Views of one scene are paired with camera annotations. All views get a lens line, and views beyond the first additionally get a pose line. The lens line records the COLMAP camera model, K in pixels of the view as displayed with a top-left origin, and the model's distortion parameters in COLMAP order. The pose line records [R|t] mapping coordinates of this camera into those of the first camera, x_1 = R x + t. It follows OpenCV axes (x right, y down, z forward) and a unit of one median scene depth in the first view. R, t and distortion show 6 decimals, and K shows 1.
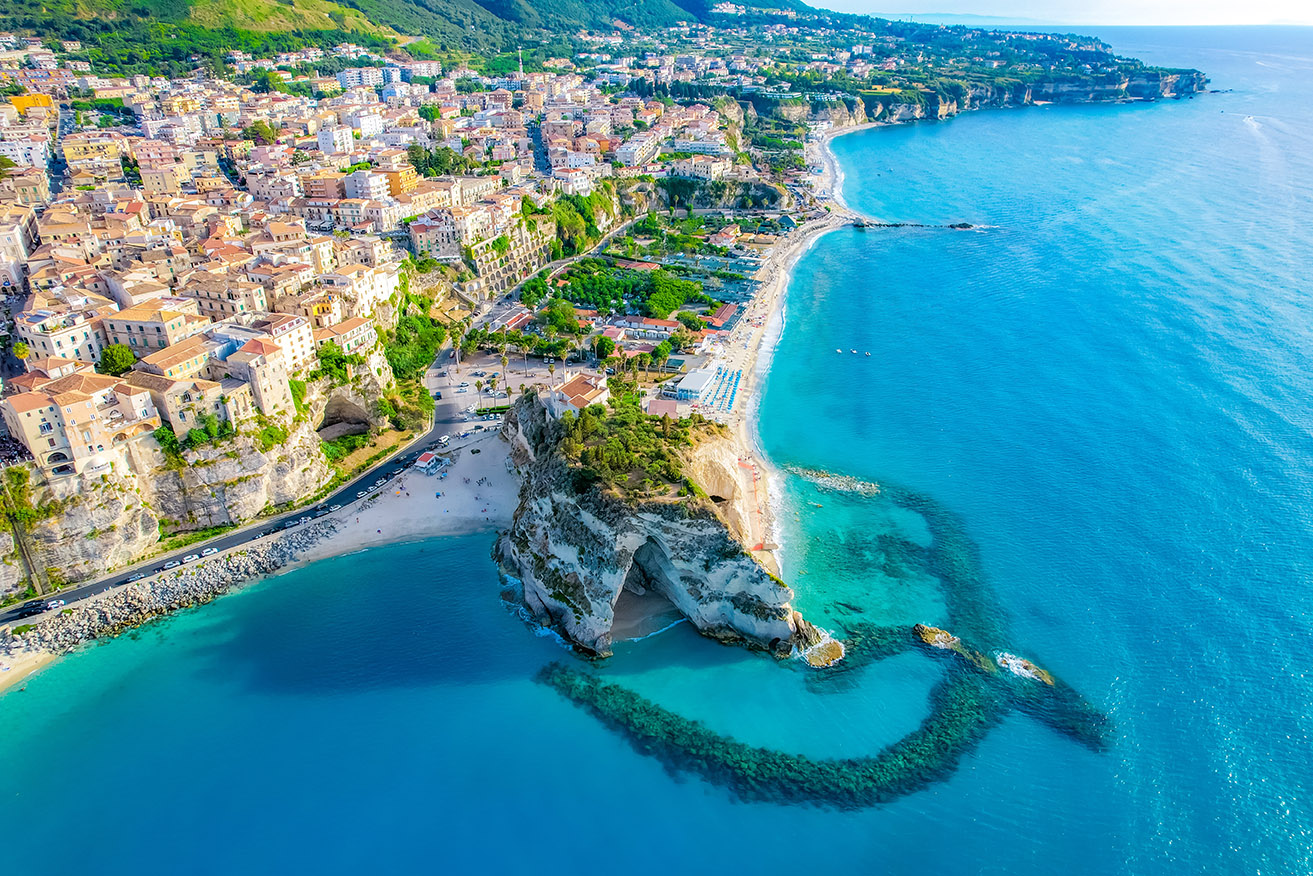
lens RADIAL K [[831.8, 0, 656.5], [0, 831.8, 438.0], [0, 0, 1]] dist [-0.048829, 0.037595]
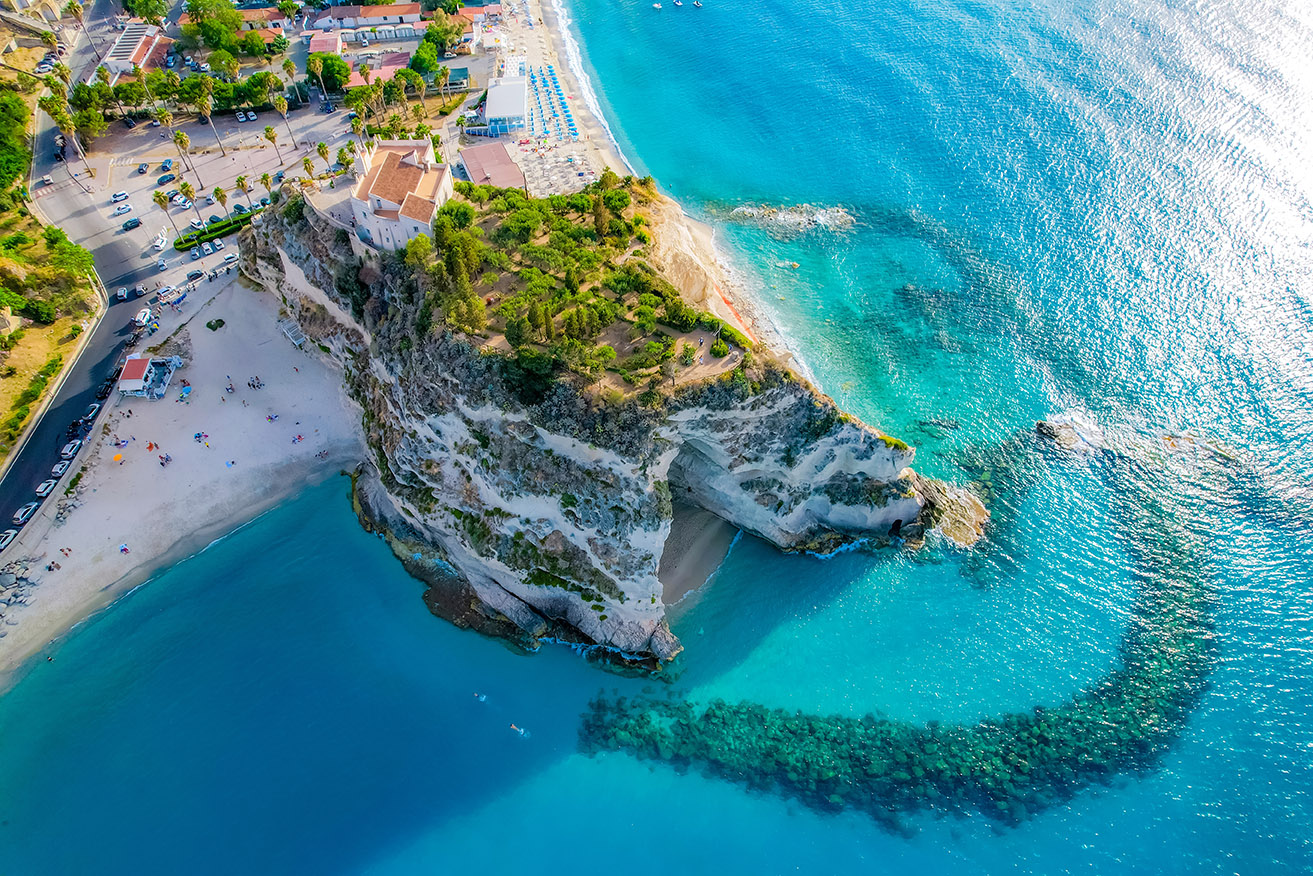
lens RADIAL K [[831.8, 0, 656.5], [0, 831.8, 438.0], [0, 0, 1]] dist [-0.048829, 0.037595]
pose [[0.901597, -0.329347, 0.280452, -0.176417], [0.199963, 0.892216, 0.404927, -0.110857], [-0.383586, -0.309001, 0.870276, 0.507899]]
